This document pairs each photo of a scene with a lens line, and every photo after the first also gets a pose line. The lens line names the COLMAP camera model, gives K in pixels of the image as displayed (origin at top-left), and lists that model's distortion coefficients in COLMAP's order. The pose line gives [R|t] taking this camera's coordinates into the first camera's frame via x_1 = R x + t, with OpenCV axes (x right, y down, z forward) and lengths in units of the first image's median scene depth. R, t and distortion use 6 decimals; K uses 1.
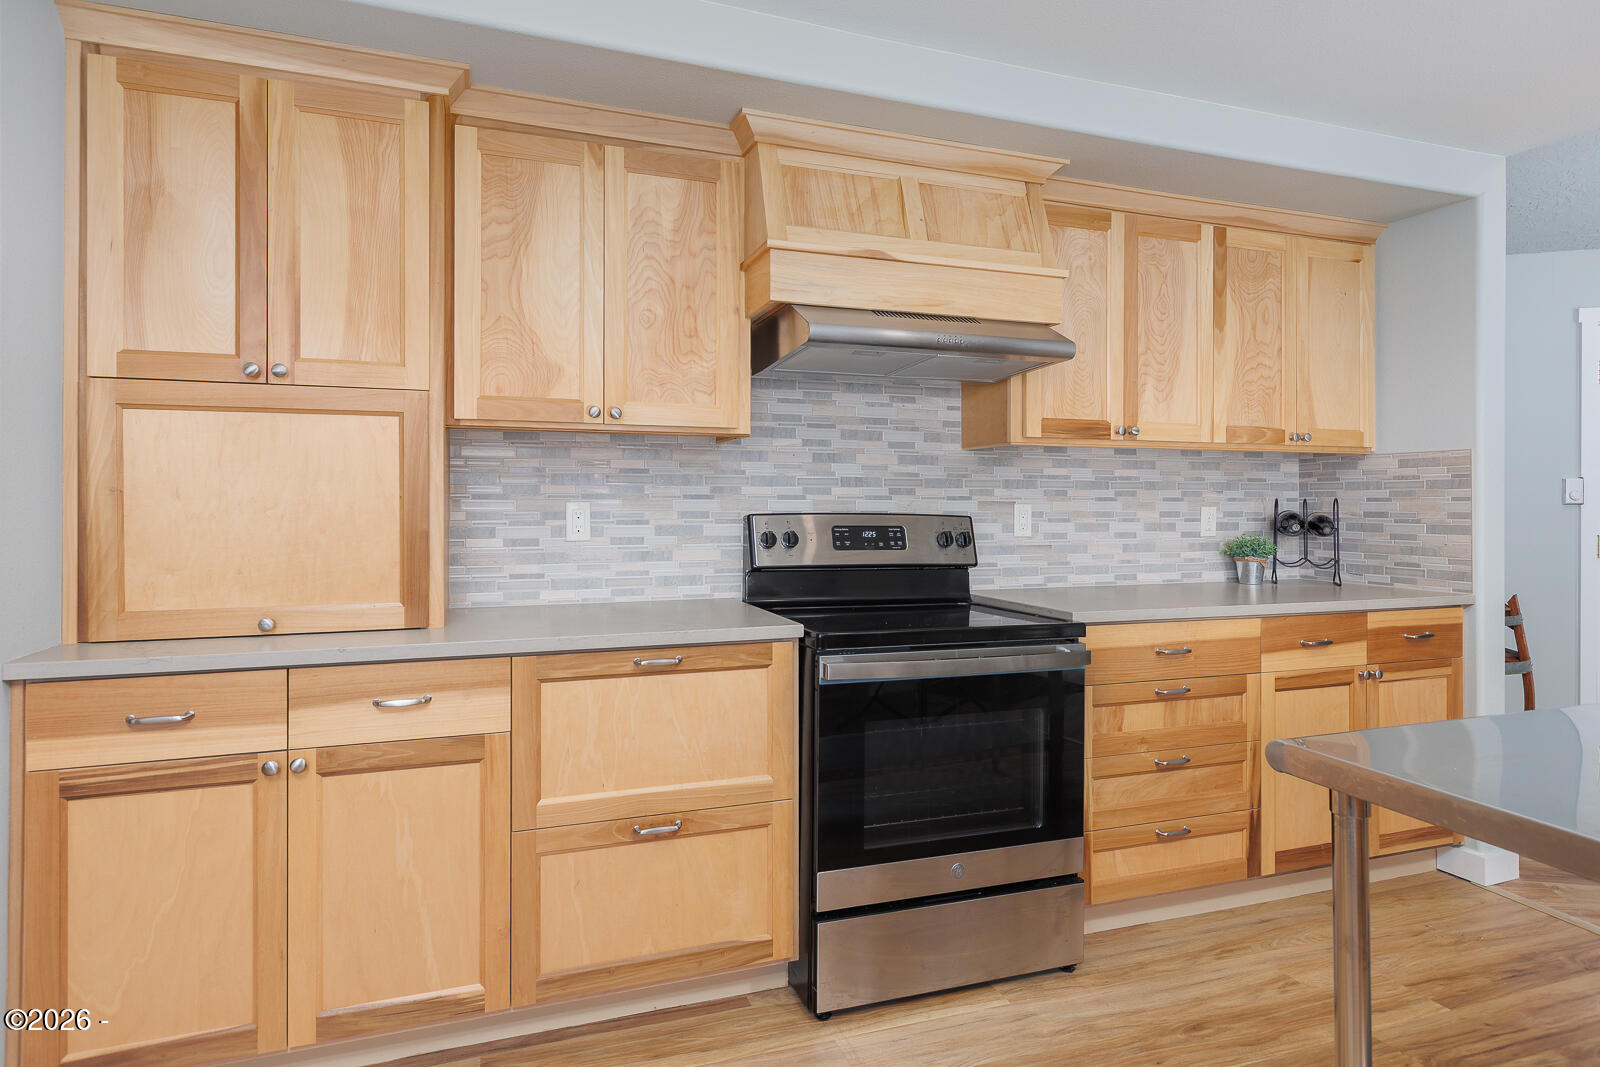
lens RADIAL K [[887.4, 0, 790.2], [0, 887.4, 502.4], [0, 0, 1]] dist [-0.000846, 0.001097]
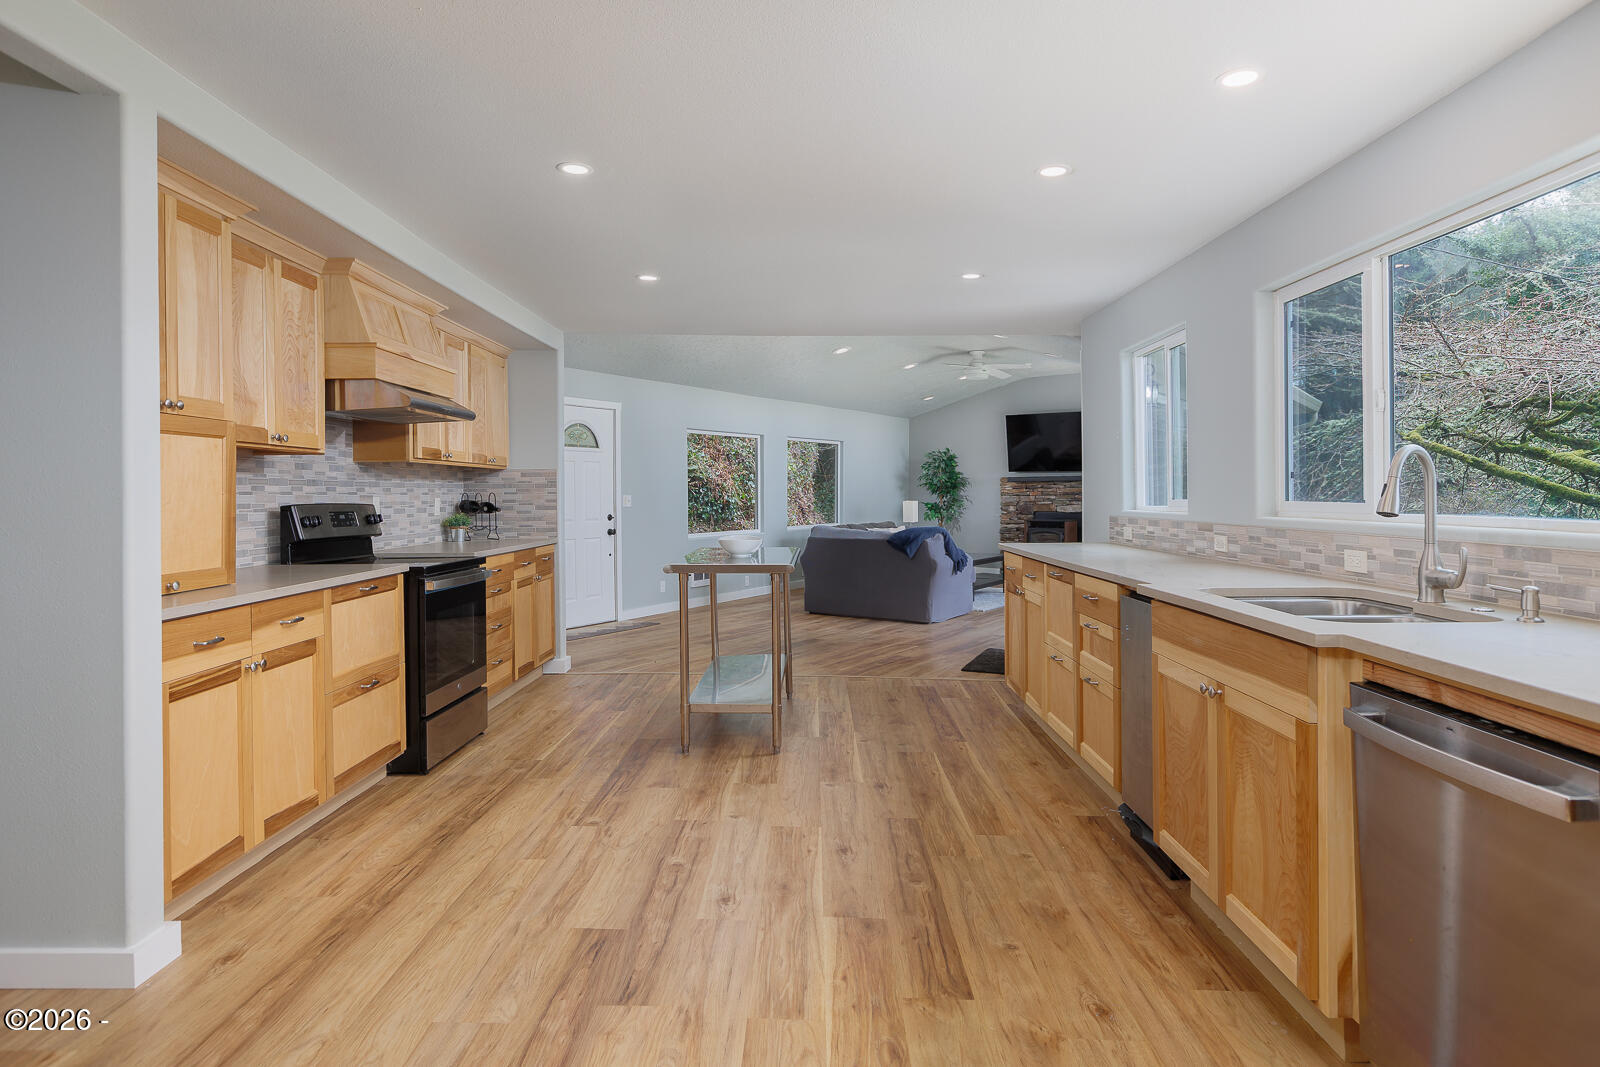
lens RADIAL K [[908.1, 0, 801.6], [0, 908.1, 500.8], [0, 0, 1]] dist [-0.004504, -0.001360]
pose [[0.338972, -0.011768, 0.940723, -1.278622], [0.006090, 0.999928, 0.010314, -0.004239], [-0.940777, 0.002232, 0.339019, -0.332891]]
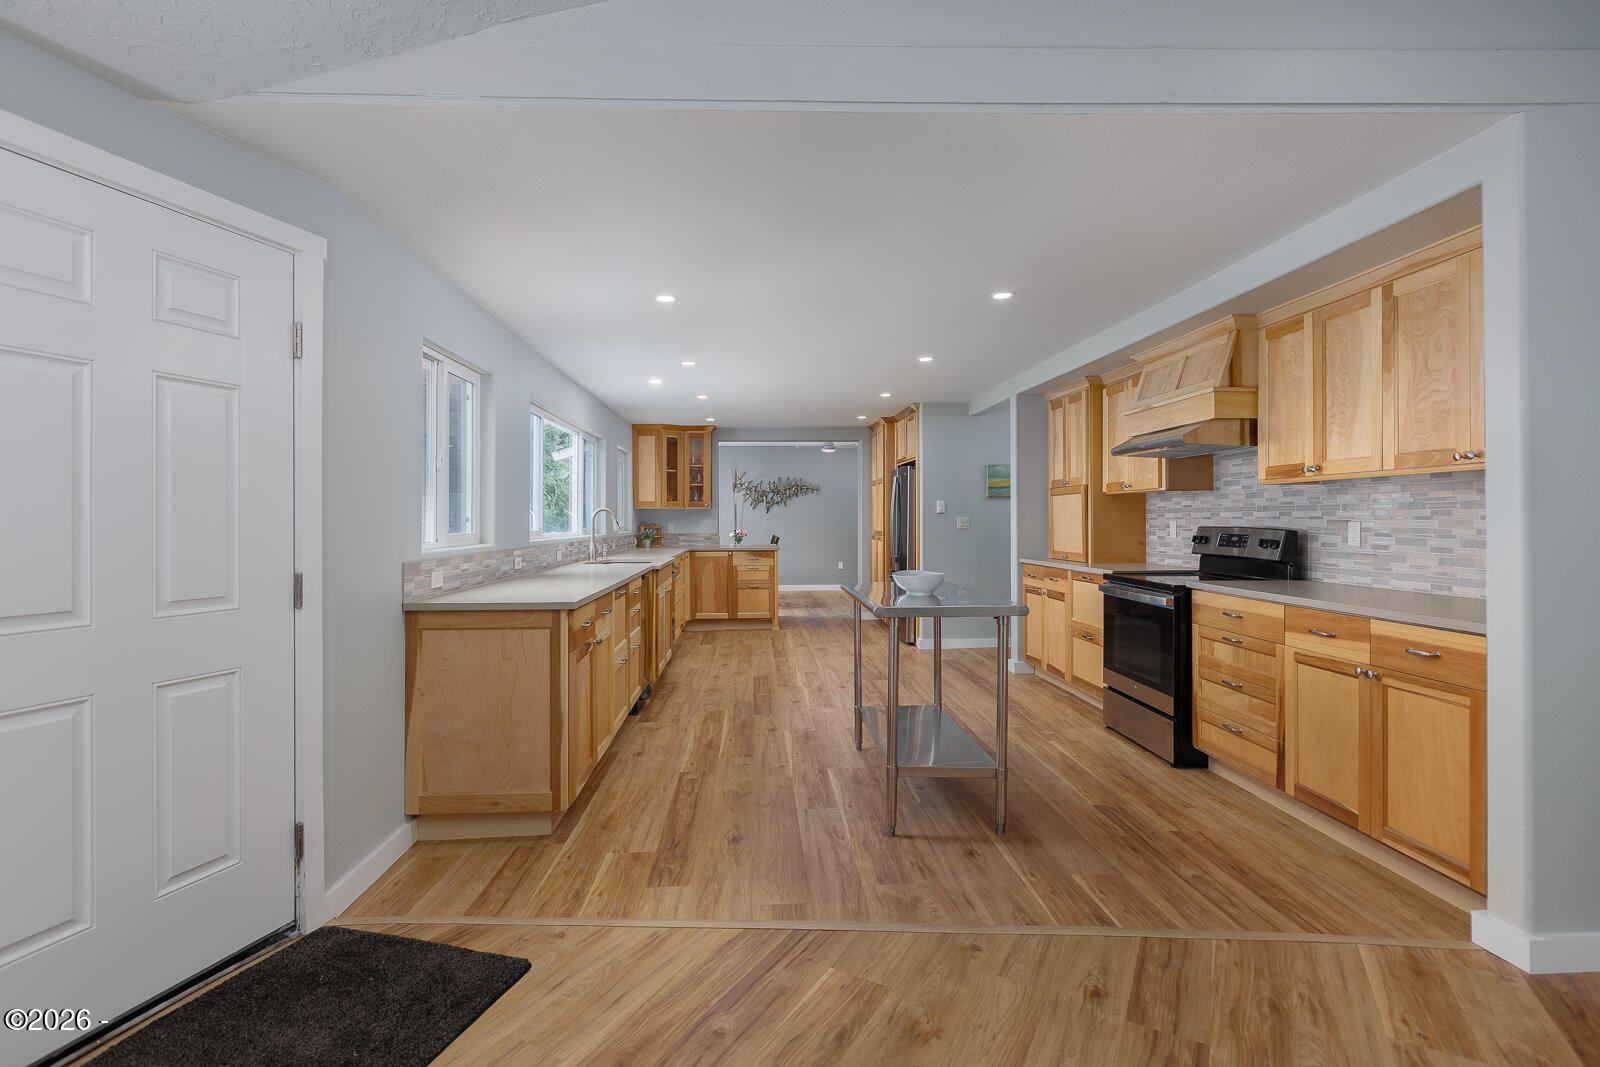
lens RADIAL K [[760.9, 0, 794.9], [0, 760.9, 518.8], [0, 0, 1]] dist [-0.004553, -0.000290]
pose [[-0.274871, -0.002319, -0.961478, 2.033918], [0.004464, 0.999983, -0.003688, -0.003138], [0.961471, -0.005306, -0.274856, 0.644712]]
